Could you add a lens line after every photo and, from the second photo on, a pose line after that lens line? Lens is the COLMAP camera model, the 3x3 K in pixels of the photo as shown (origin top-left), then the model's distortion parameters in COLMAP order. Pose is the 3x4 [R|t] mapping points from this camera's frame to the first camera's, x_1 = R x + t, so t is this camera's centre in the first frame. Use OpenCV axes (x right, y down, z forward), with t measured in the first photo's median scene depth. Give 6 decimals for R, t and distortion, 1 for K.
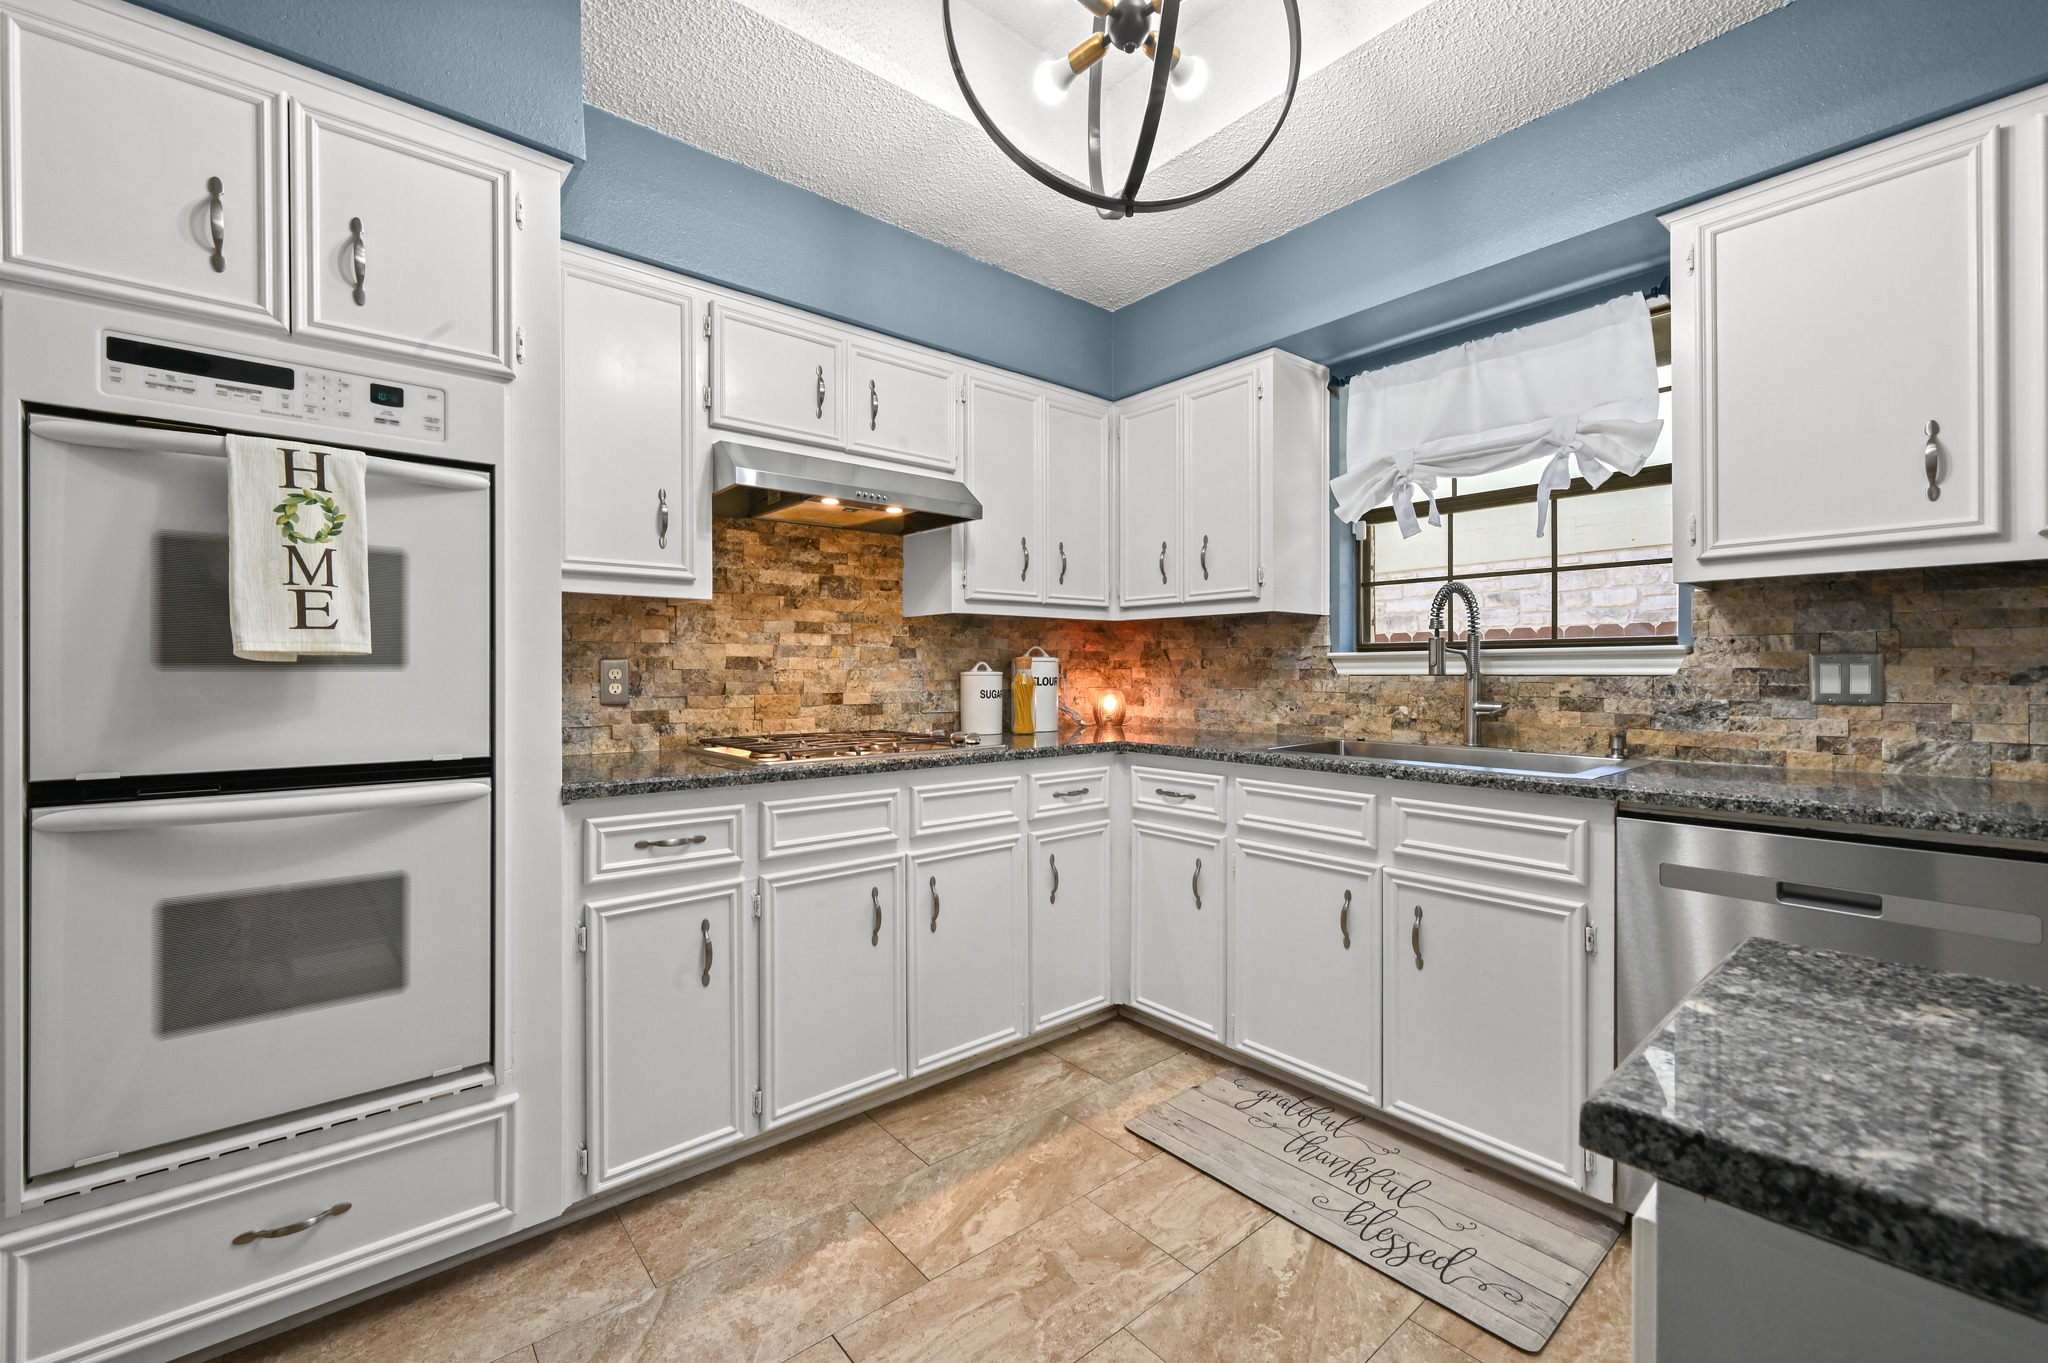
lens RADIAL K [[837.8, 0, 1018.8], [0, 837.8, 672.3], [0, 0, 1]] dist [0.000895, 0.000171]
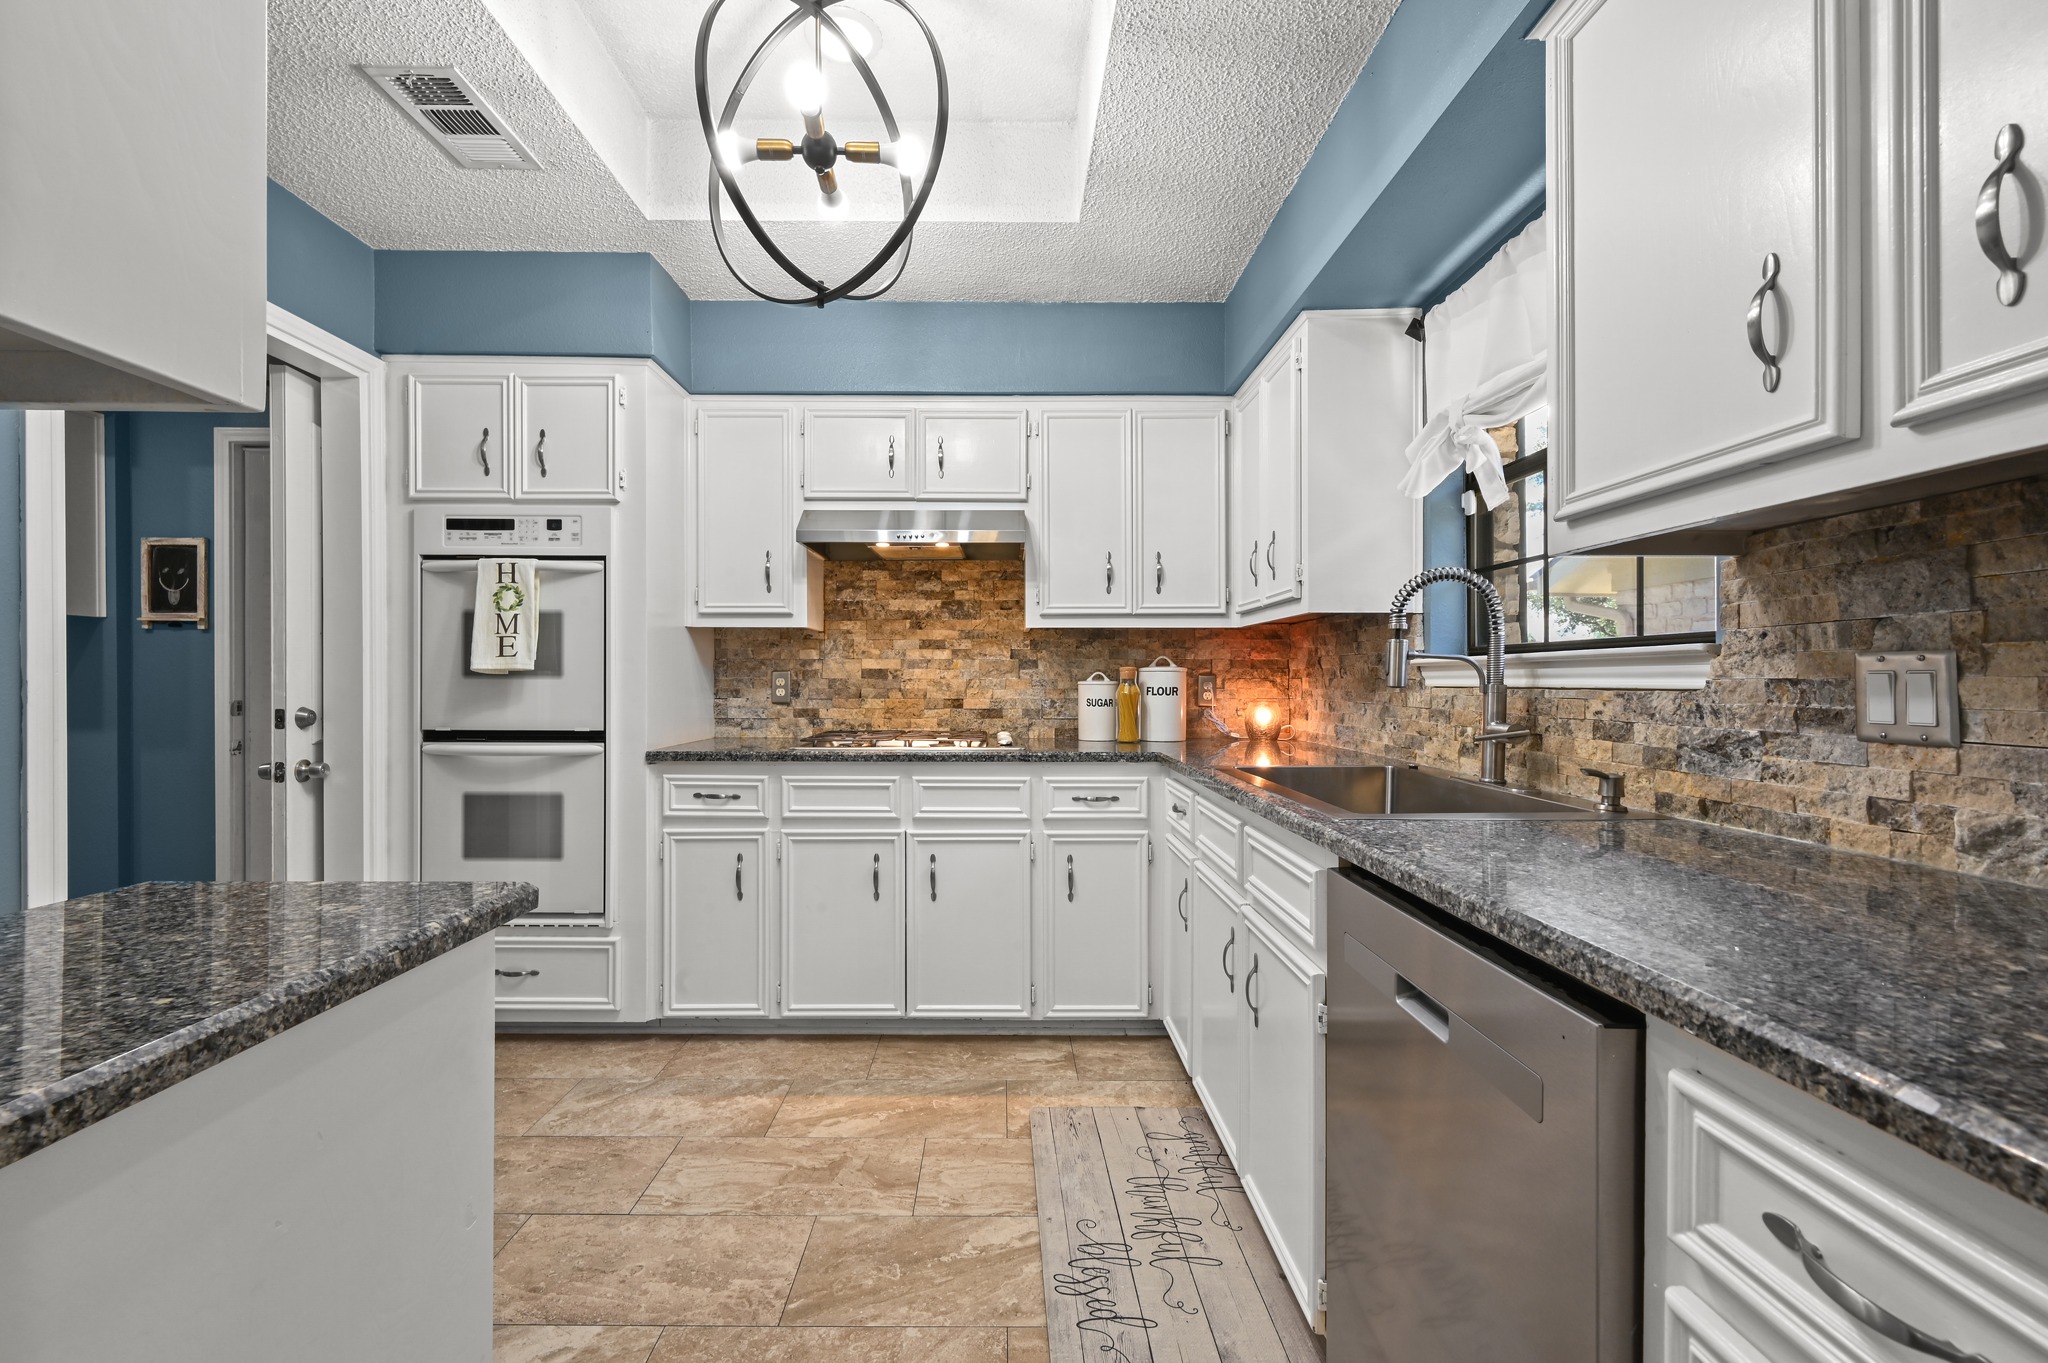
lens RADIAL K [[837.8, 0, 993.7], [0, 837.8, 681.5], [0, 0, 1]] dist [0.000895, 0.000171]
pose [[0.772024, 0.003709, -0.635582, 0.803656], [-0.003866, 0.999992, 0.001140, -0.001522], [0.635581, 0.001577, 0.772033, 0.158823]]
